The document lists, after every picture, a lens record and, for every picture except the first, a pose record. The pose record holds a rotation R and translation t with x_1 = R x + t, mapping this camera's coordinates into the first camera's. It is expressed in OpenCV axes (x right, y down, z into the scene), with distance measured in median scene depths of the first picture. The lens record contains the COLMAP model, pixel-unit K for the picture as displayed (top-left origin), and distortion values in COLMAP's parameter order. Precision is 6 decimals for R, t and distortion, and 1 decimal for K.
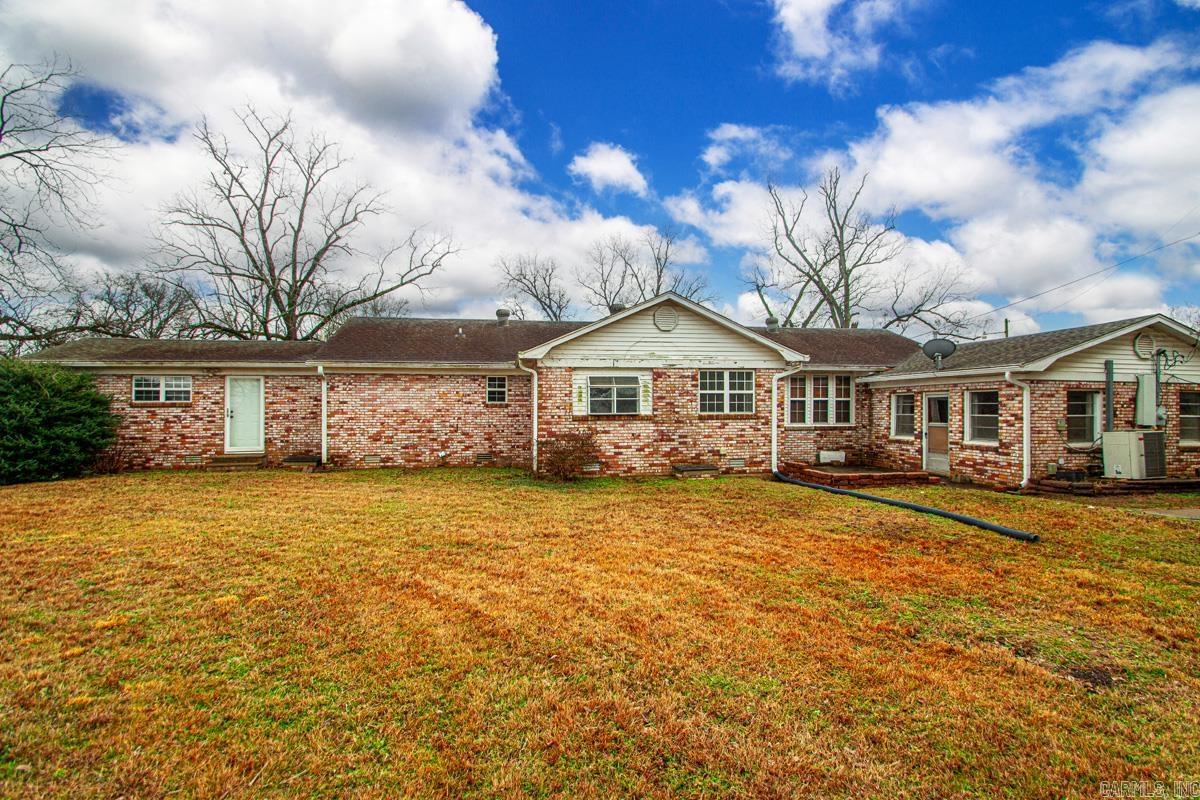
lens RADIAL K [[571.9, 0, 600.0], [0, 571.9, 400.0], [0, 0, 1]] dist [0.001525, -0.000235]
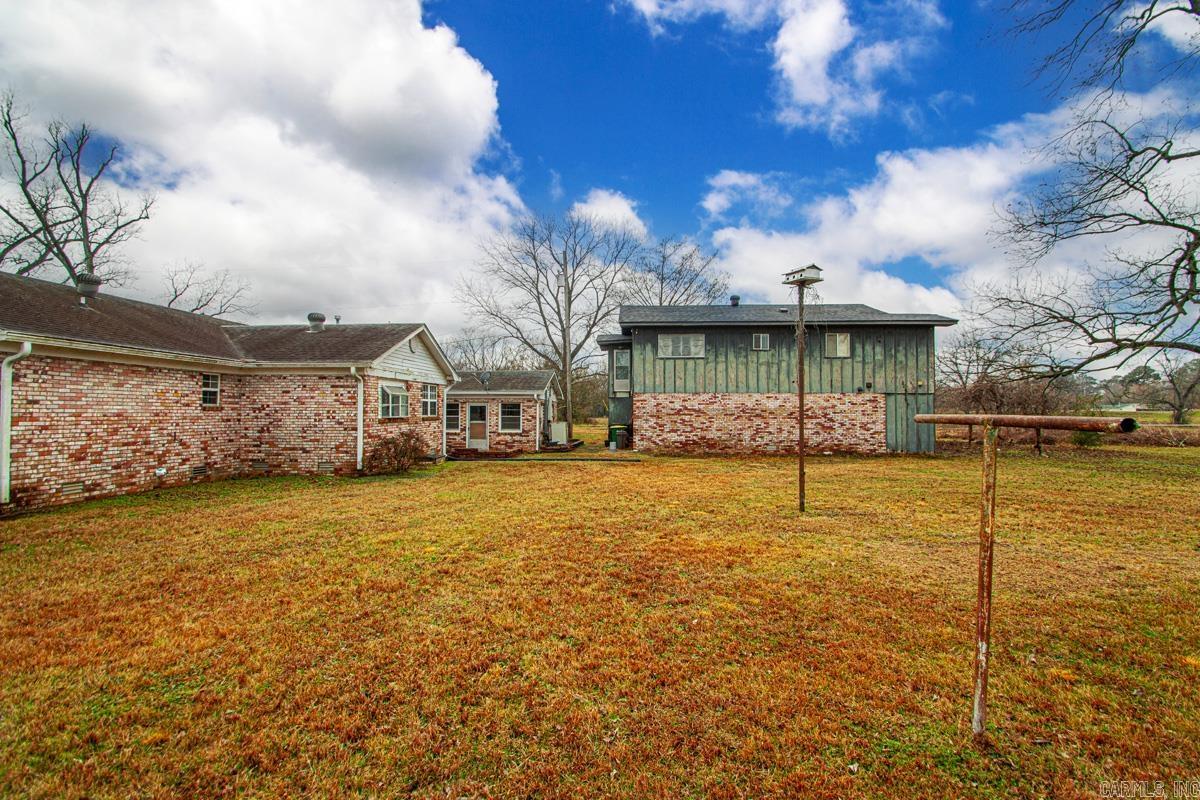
lens RADIAL K [[571.9, 0, 600.0], [0, 571.9, 400.0], [0, 0, 1]] dist [0.001525, -0.000235]
pose [[0.219373, 0.022055, 0.975392, -0.905973], [-0.017262, 0.999676, -0.018722, 0.003153], [-0.975488, -0.012730, 0.219682, 0.262835]]
